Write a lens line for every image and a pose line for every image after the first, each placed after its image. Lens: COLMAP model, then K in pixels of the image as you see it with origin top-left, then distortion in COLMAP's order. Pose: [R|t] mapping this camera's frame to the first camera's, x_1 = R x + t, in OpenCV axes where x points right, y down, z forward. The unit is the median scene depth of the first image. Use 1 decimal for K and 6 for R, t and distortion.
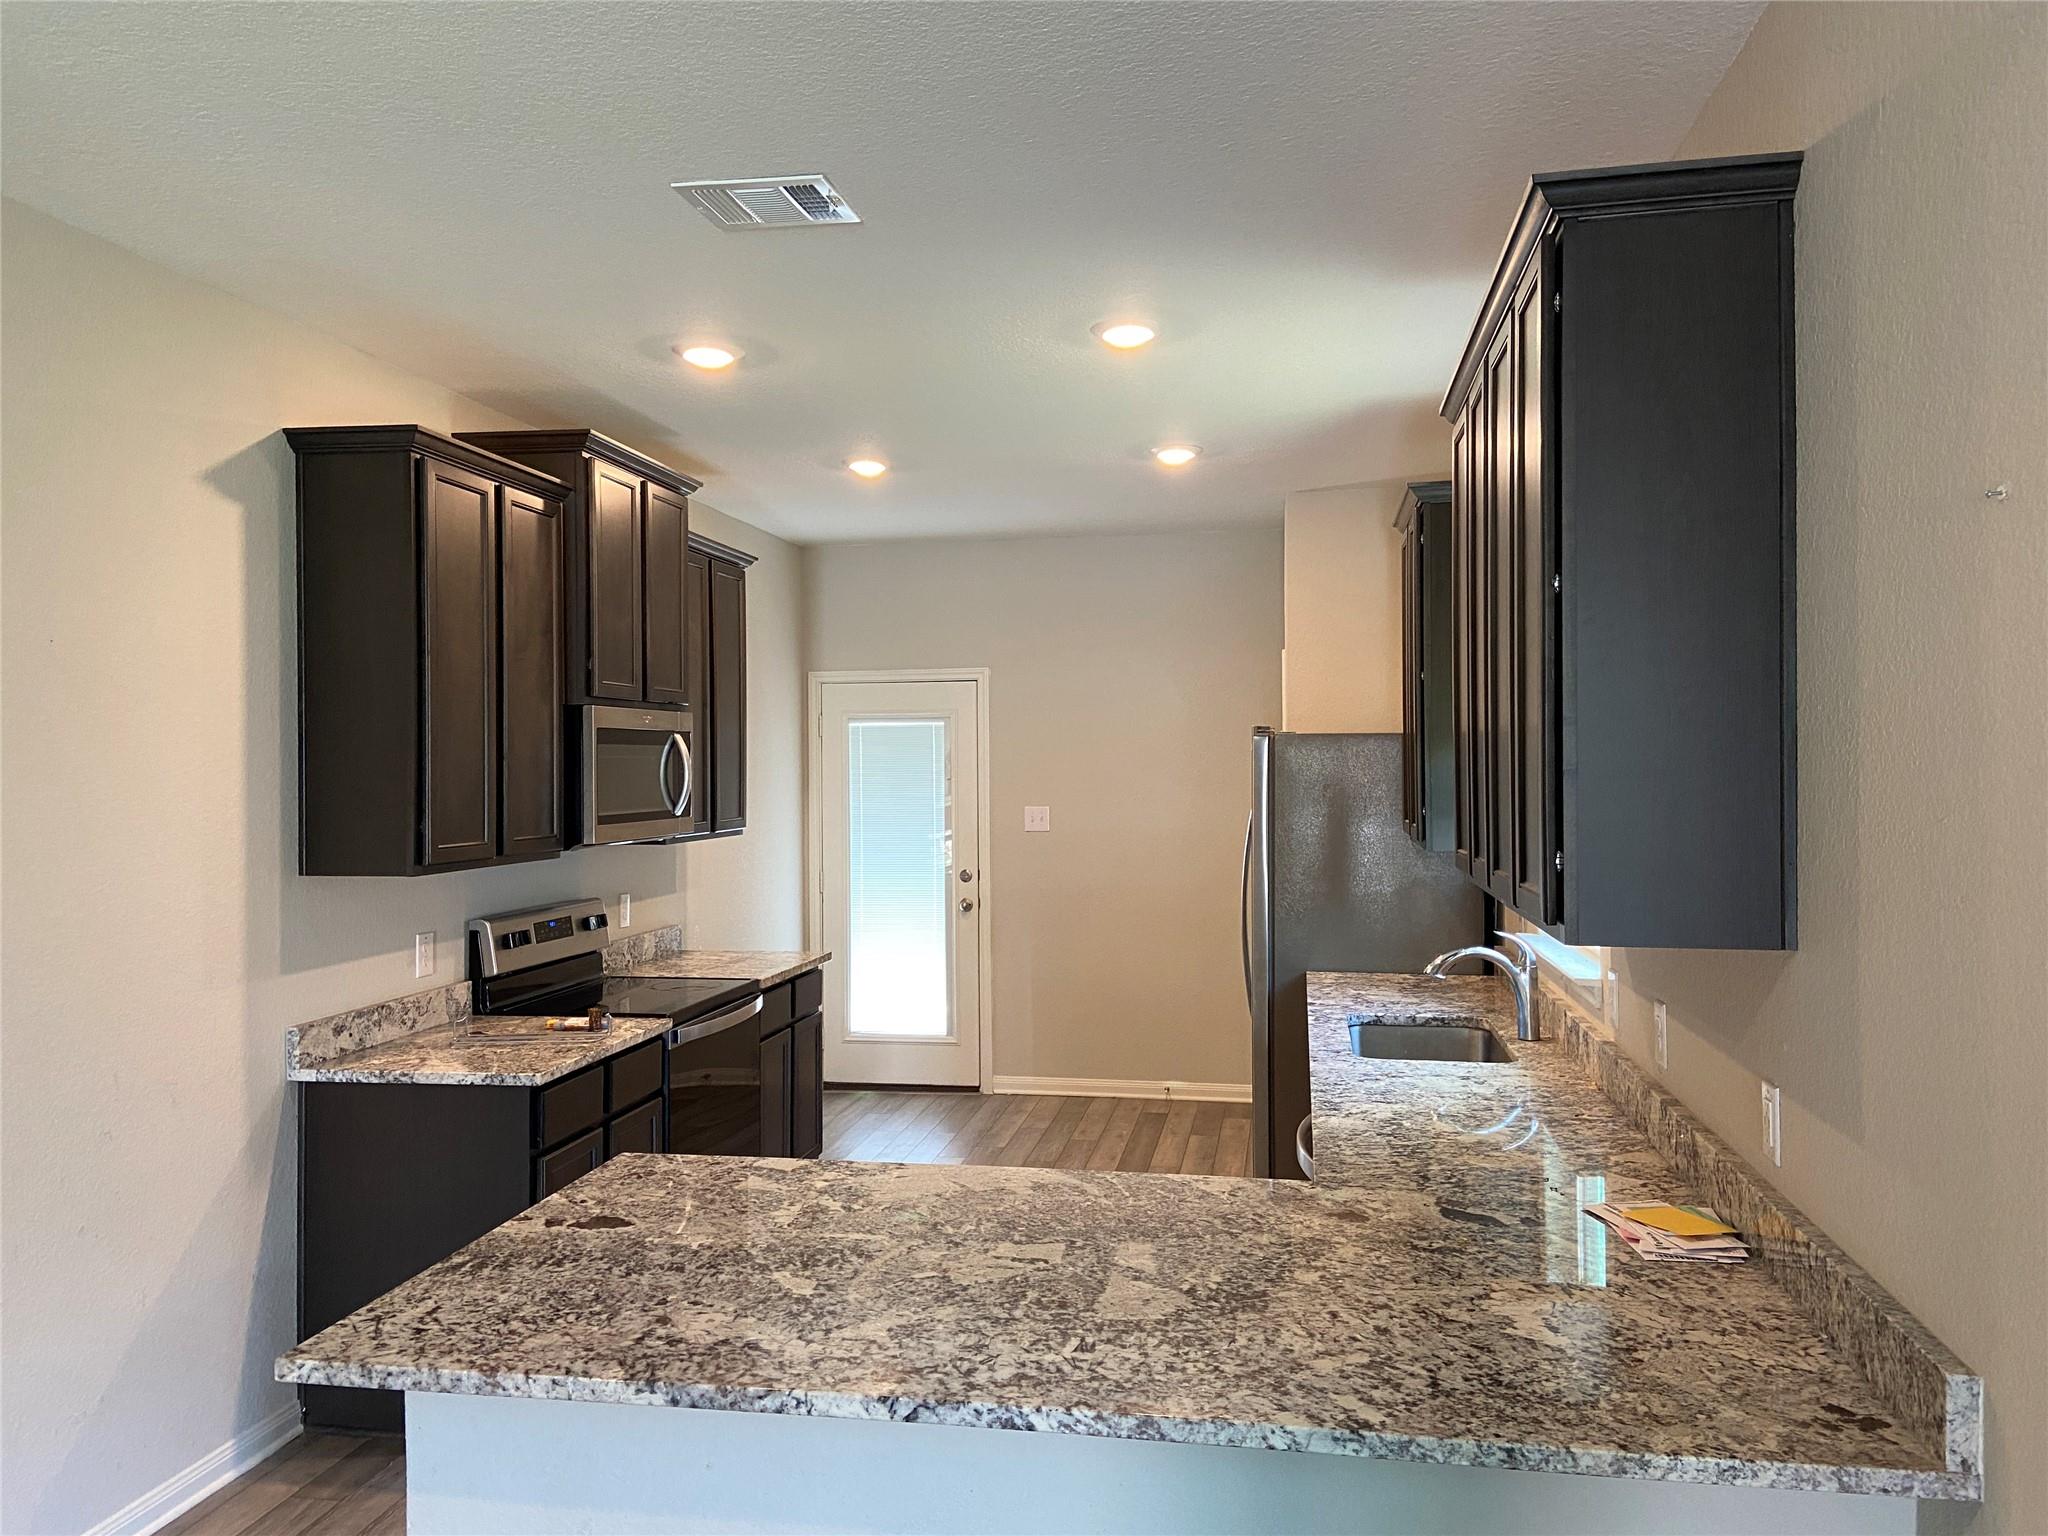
lens RADIAL K [[1561.7, 0, 1037.8], [0, 1561.7, 758.7], [0, 0, 1]] dist [0.053758, -0.029564]
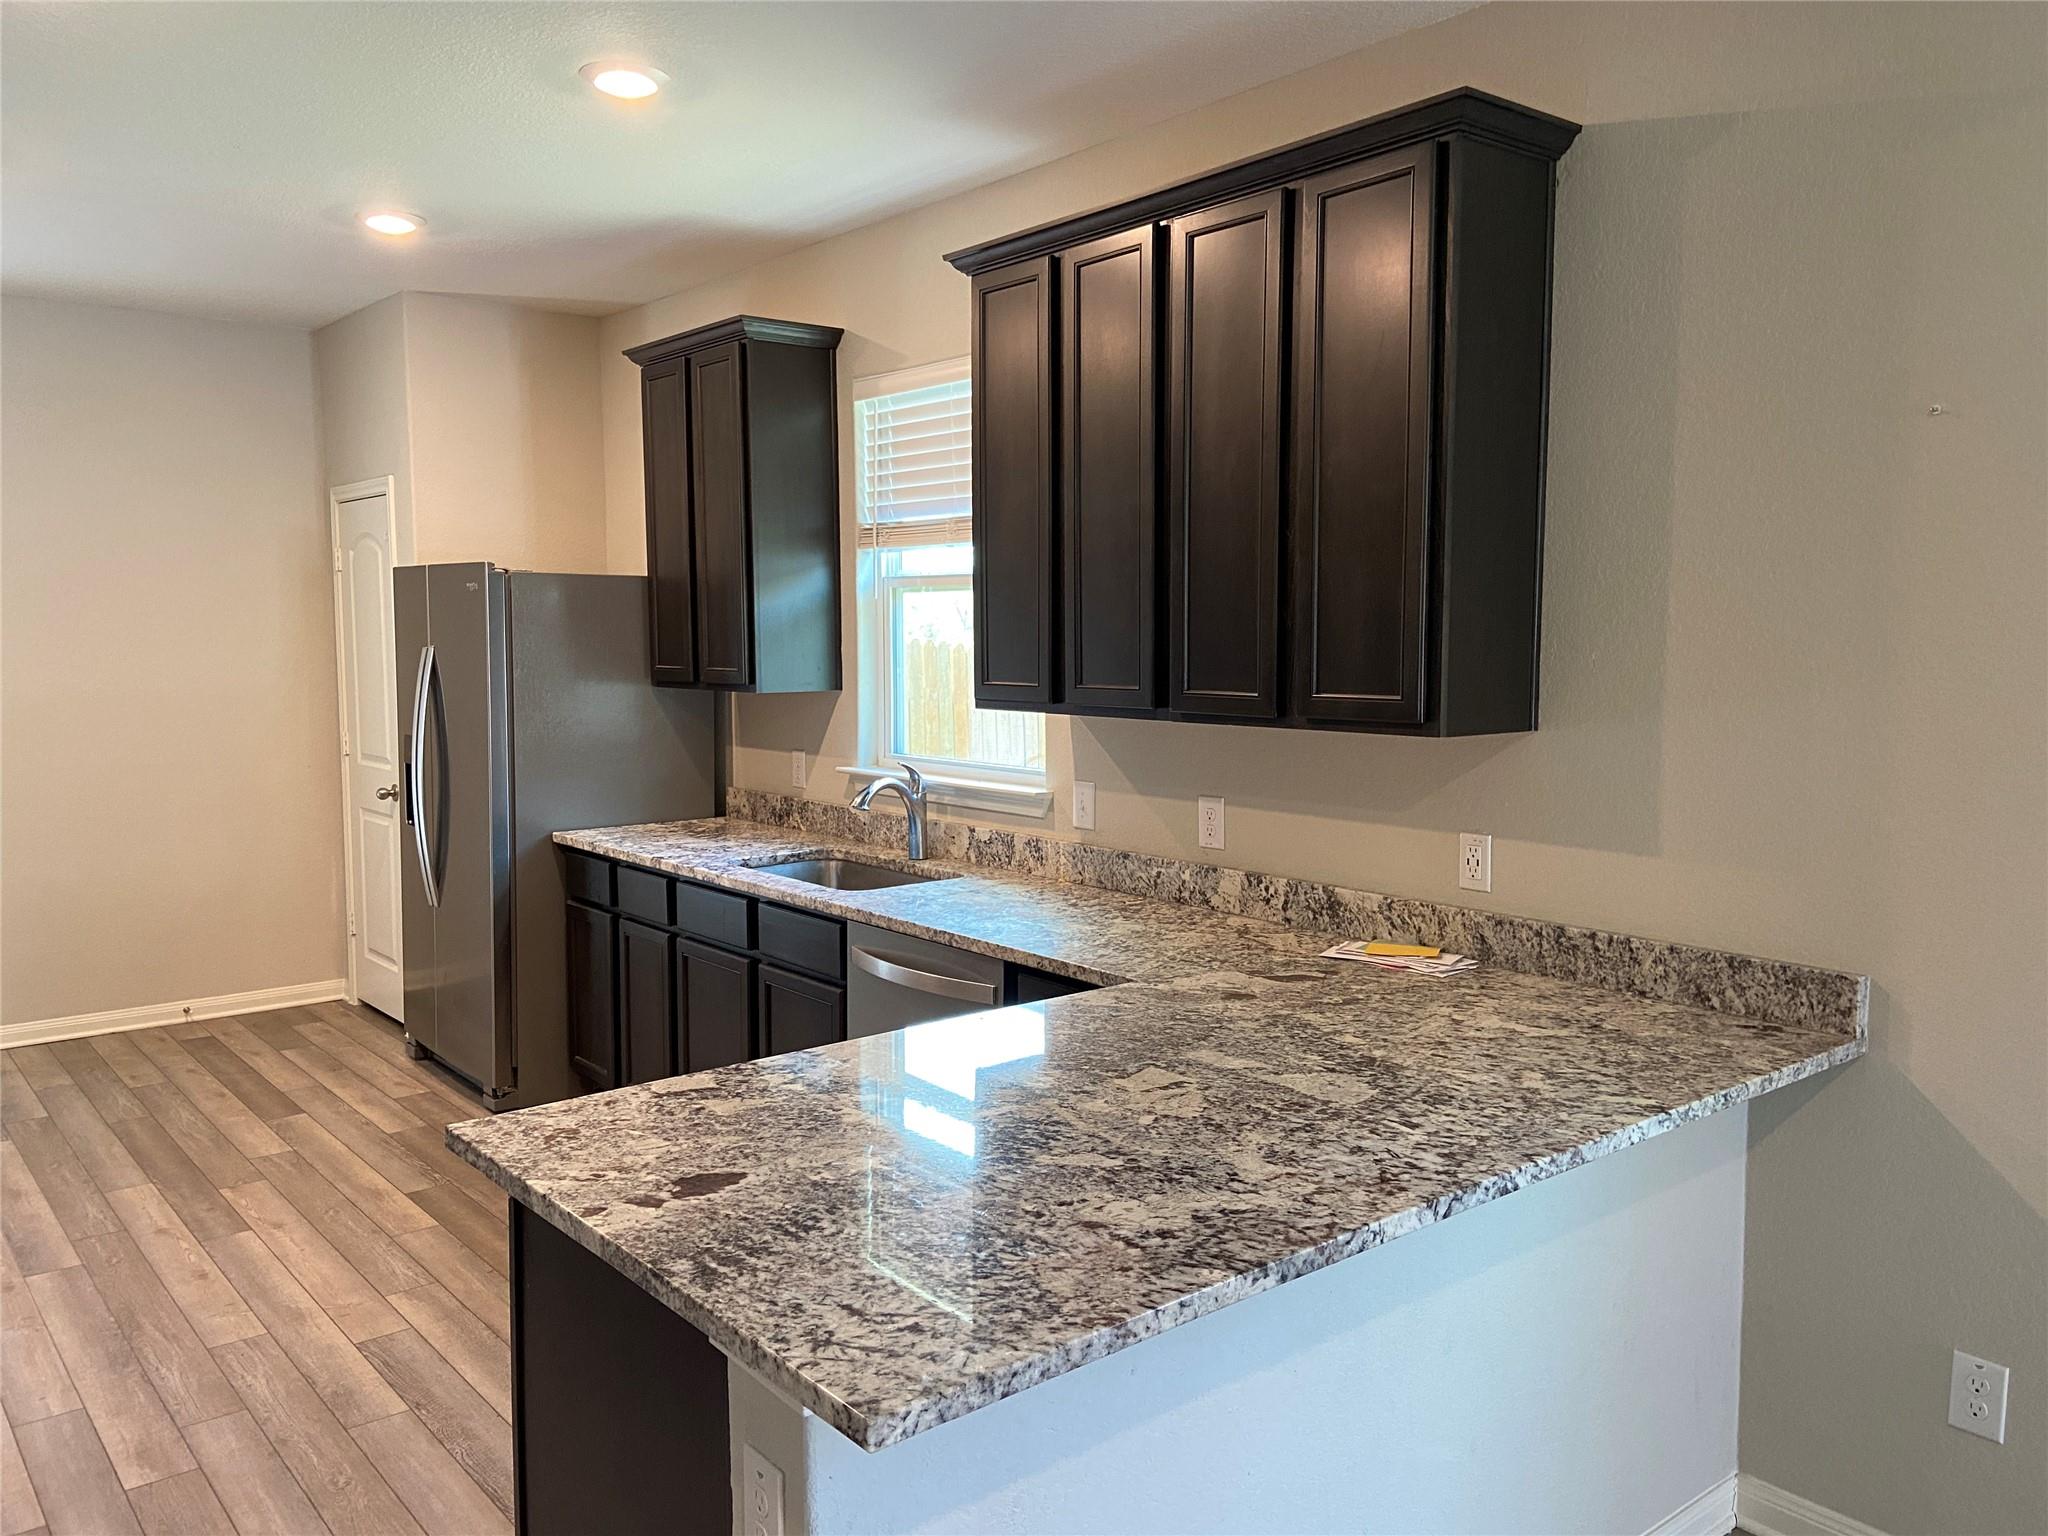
lens RADIAL K [[1561.7, 0, 1031.7], [0, 1561.7, 769.5], [0, 0, 1]] dist [0.053758, -0.029564]
pose [[0.657942, -0.072497, 0.749571, -0.841389], [0.003040, 0.995603, 0.093625, 0.035734], [-0.753062, -0.059321, 0.655270, 0.477674]]
